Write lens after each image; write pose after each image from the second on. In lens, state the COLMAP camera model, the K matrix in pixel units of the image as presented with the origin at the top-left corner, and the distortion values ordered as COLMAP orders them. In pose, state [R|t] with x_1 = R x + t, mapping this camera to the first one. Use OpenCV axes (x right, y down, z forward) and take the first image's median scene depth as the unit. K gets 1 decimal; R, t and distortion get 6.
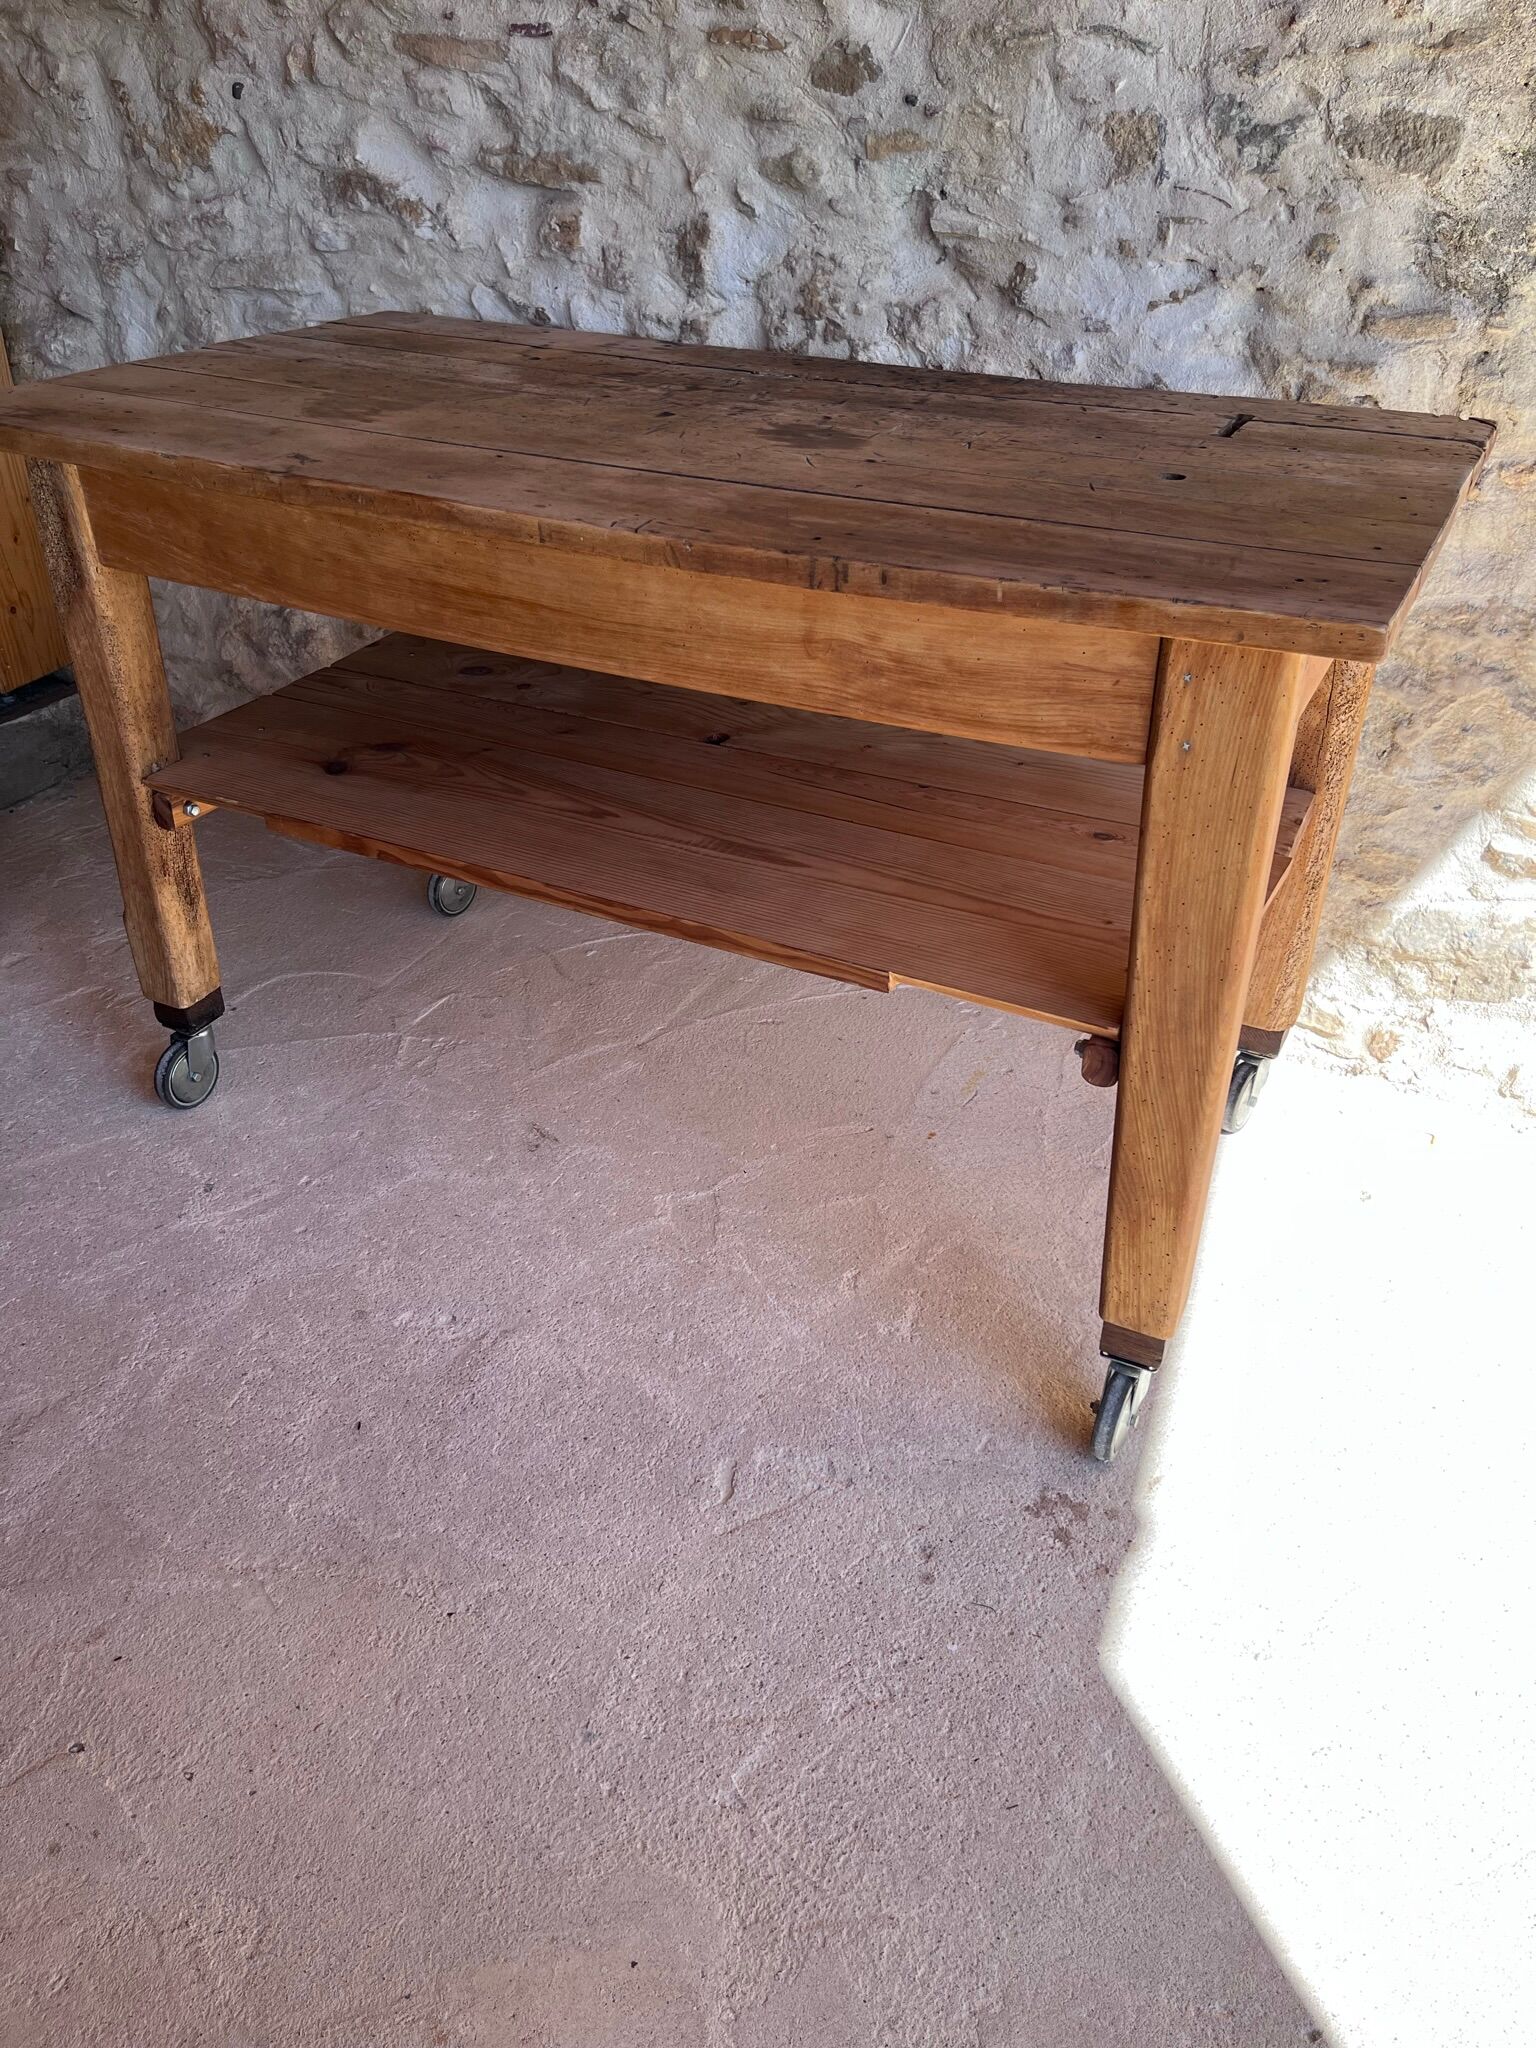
lens RADIAL K [[1544.7, 0, 775.9], [0, 1544.7, 1028.7], [0, 0, 1]] dist [0.080942, -0.126163]
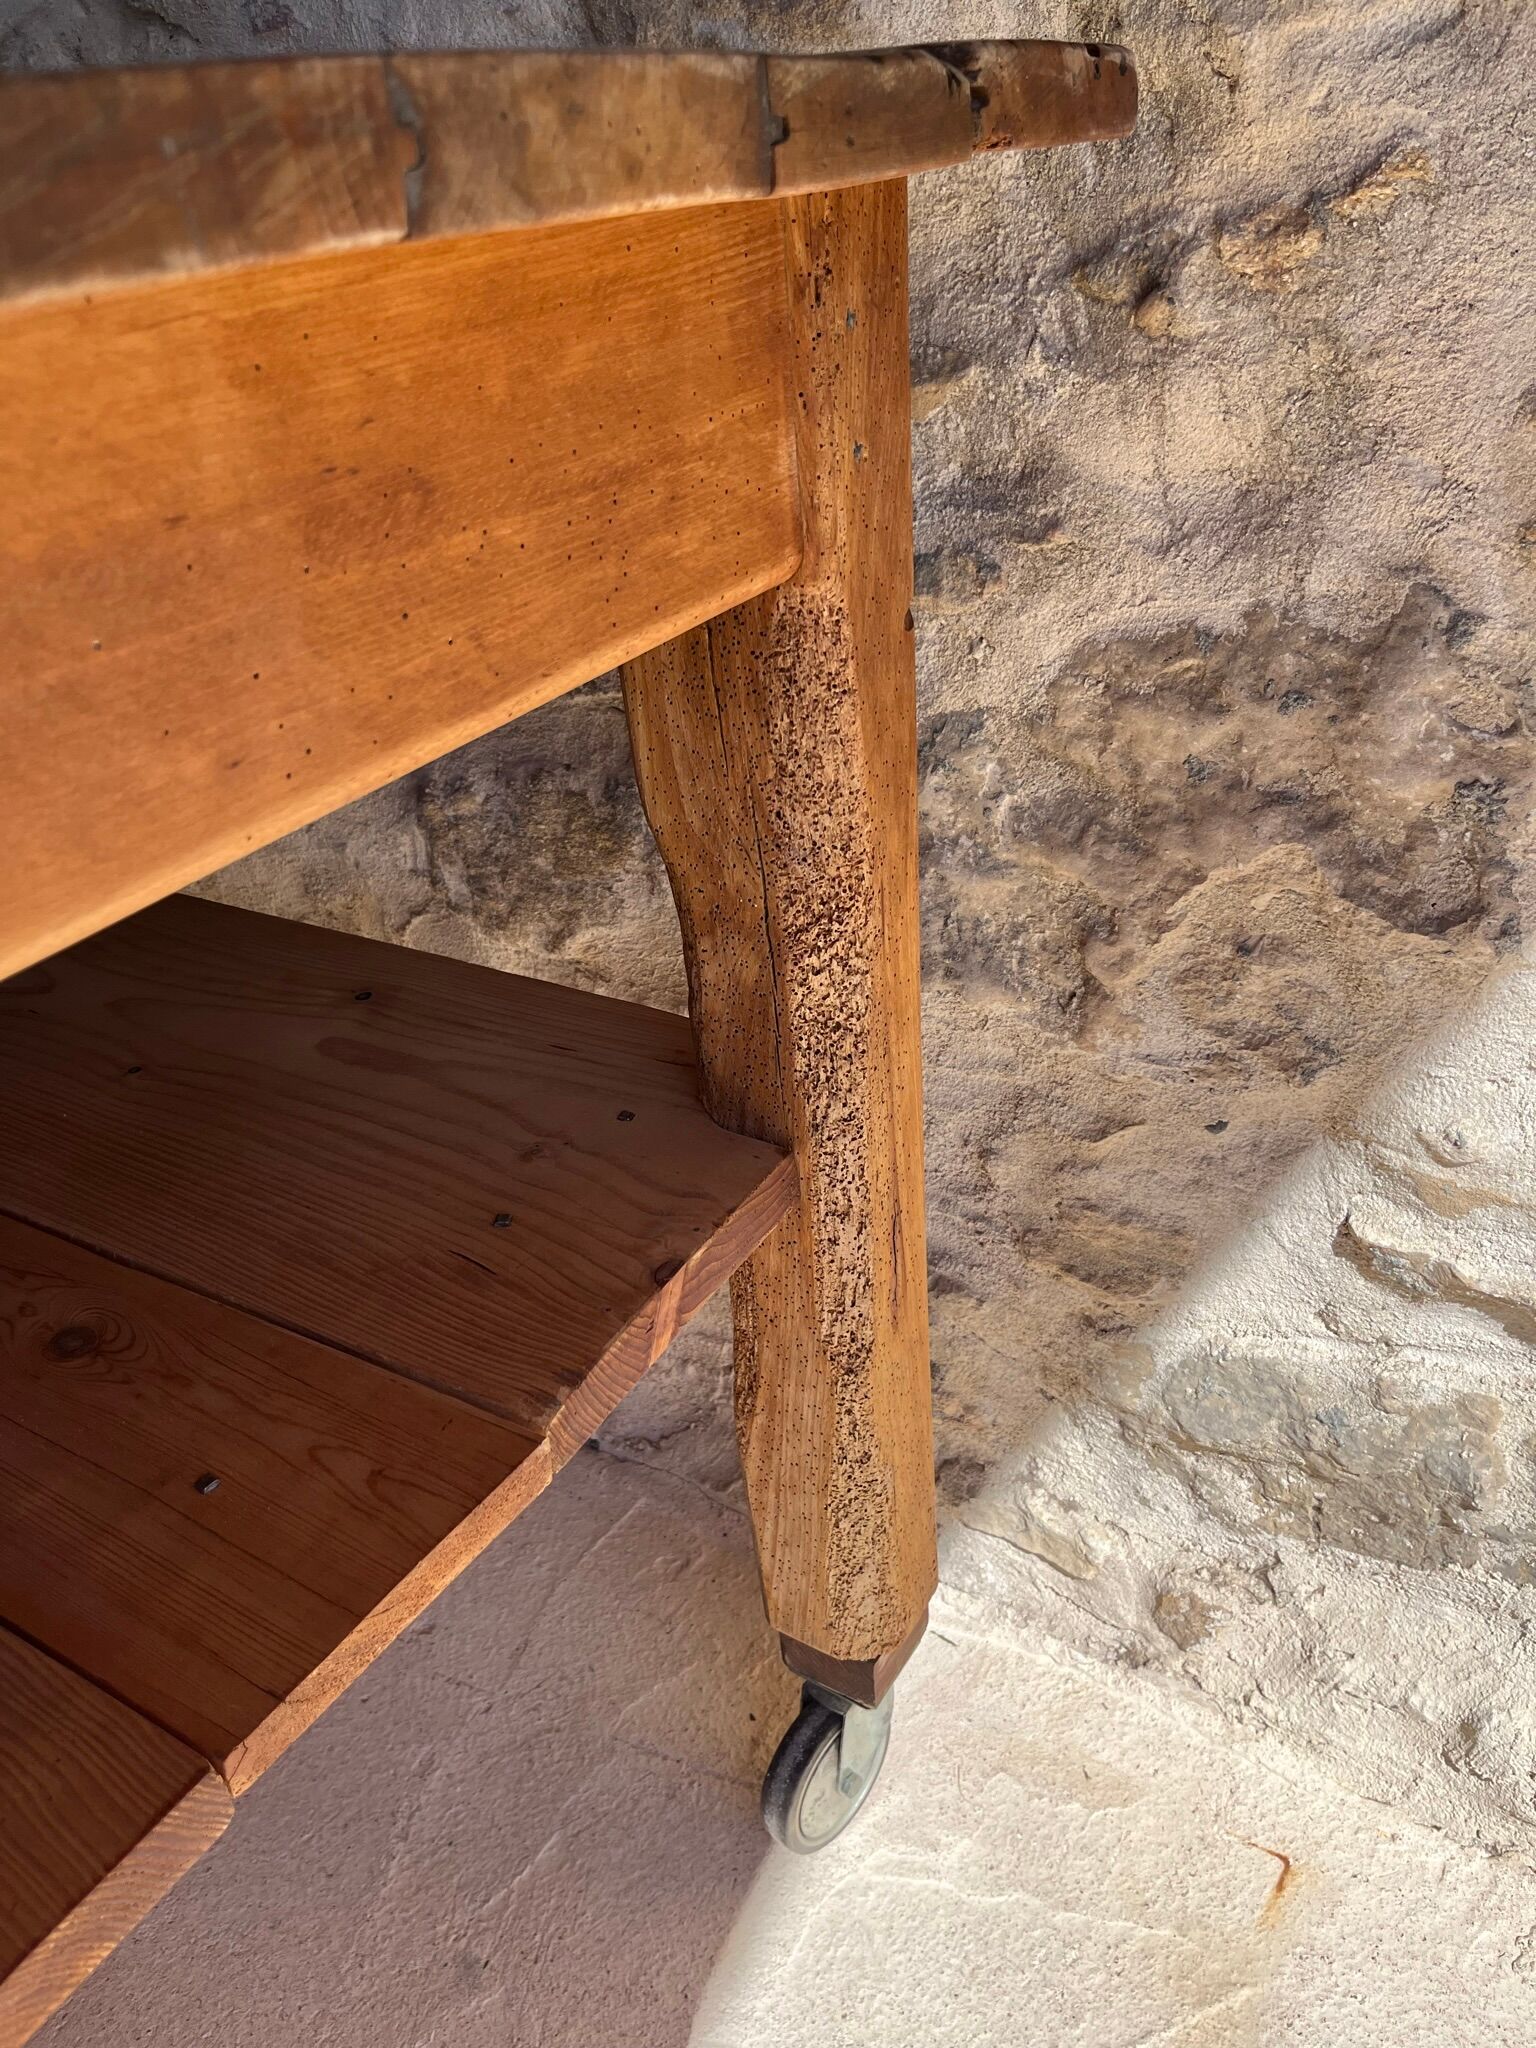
lens RADIAL K [[1564.5, 0, 761.7], [0, 1564.5, 1036.6], [0, 0, 1]] dist [0.047384, -0.076759]
pose [[0.992846, -0.029028, -0.115816, 0.356123], [0.024886, 0.999004, -0.037049, -0.153457], [0.116776, 0.033902, 0.992579, 0.582855]]
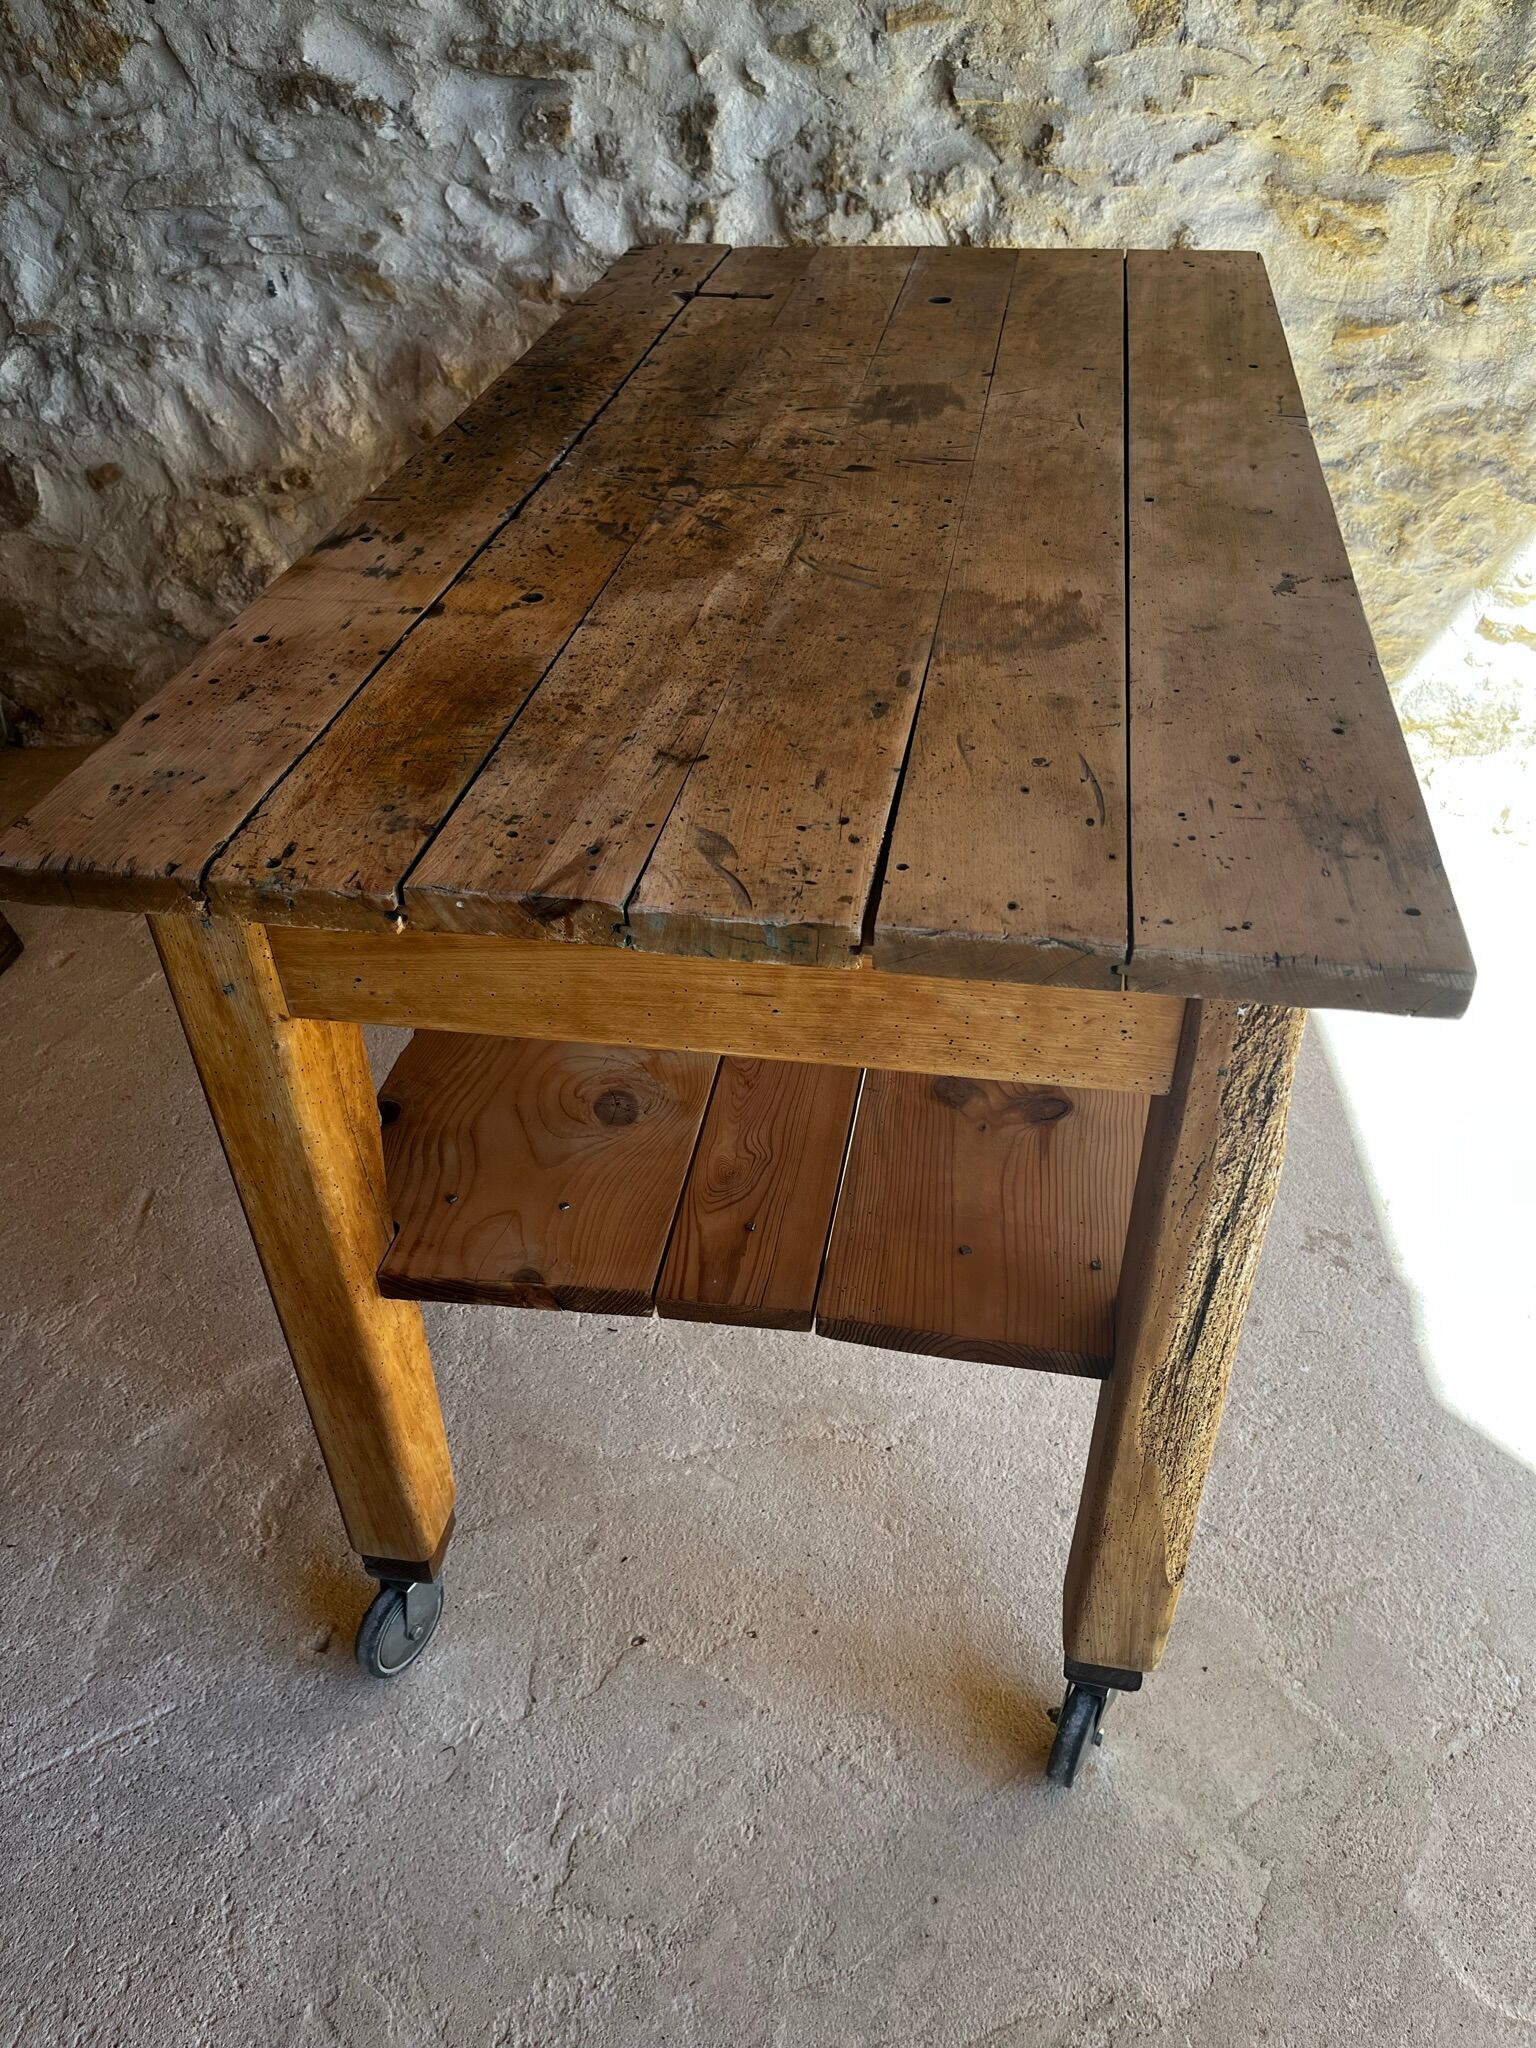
lens RADIAL K [[1539.8, 0, 772.7], [0, 1539.8, 1027.6], [0, 0, 1]] dist [0.084793, -0.133141]
pose [[0.961118, -0.193262, 0.197237, -0.331189], [0.173645, 0.978363, 0.112489, -0.042408], [-0.214709, -0.073866, 0.973881, -0.028743]]
